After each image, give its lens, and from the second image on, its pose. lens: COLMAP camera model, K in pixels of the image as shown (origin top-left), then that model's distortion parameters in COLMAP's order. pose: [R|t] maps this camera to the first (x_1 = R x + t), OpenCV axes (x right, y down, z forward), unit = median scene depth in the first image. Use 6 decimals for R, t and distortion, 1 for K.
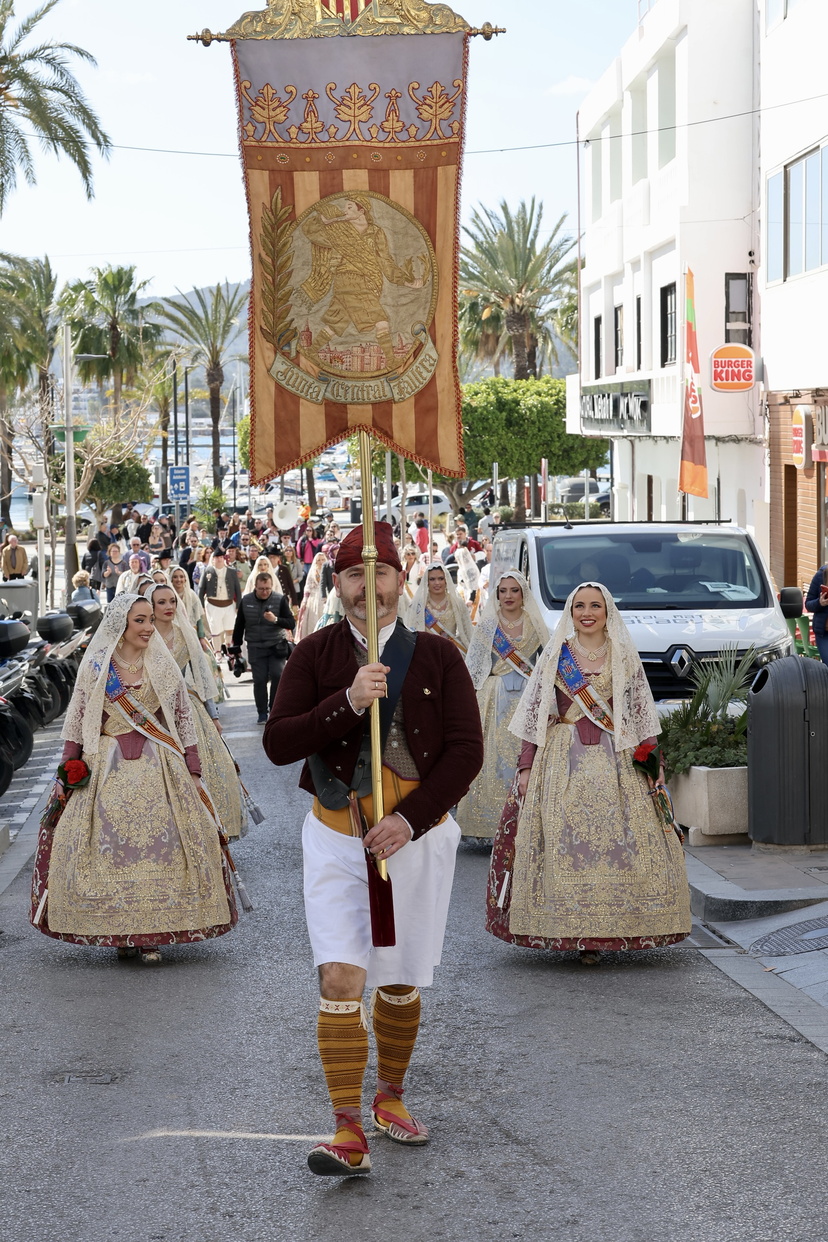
lens RADIAL K [[2309.4, 0, 414.0], [0, 2309.4, 621.0], [0, 0, 1]] dist [0.045510, 0.061920]
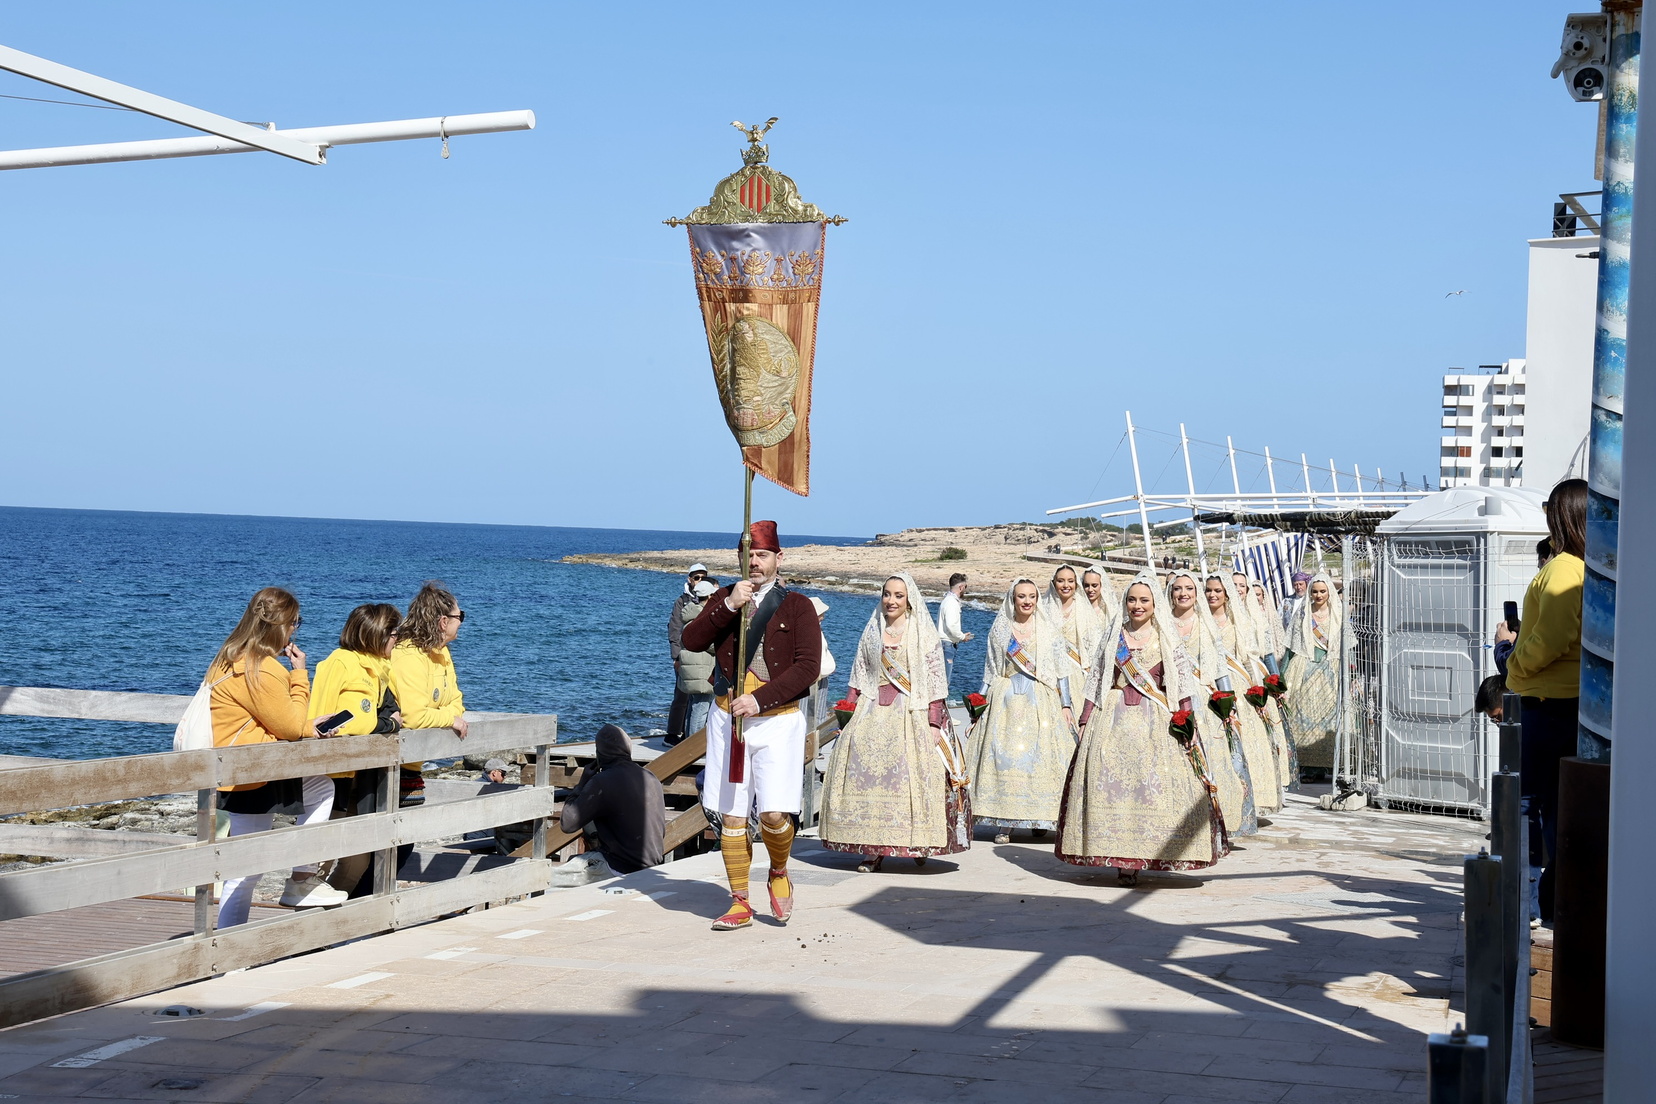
lens RADIAL K [[2896.8, 0, 828.0], [0, 2896.8, 552.0], [0, 0, 1]] dist [0.010400, 0.010012]
pose [[0.935817, 0.058220, -0.347644, 0.730630], [-0.067573, 0.997604, -0.014829, 0.006186], [0.345948, 0.037369, 0.937509, -0.873833]]
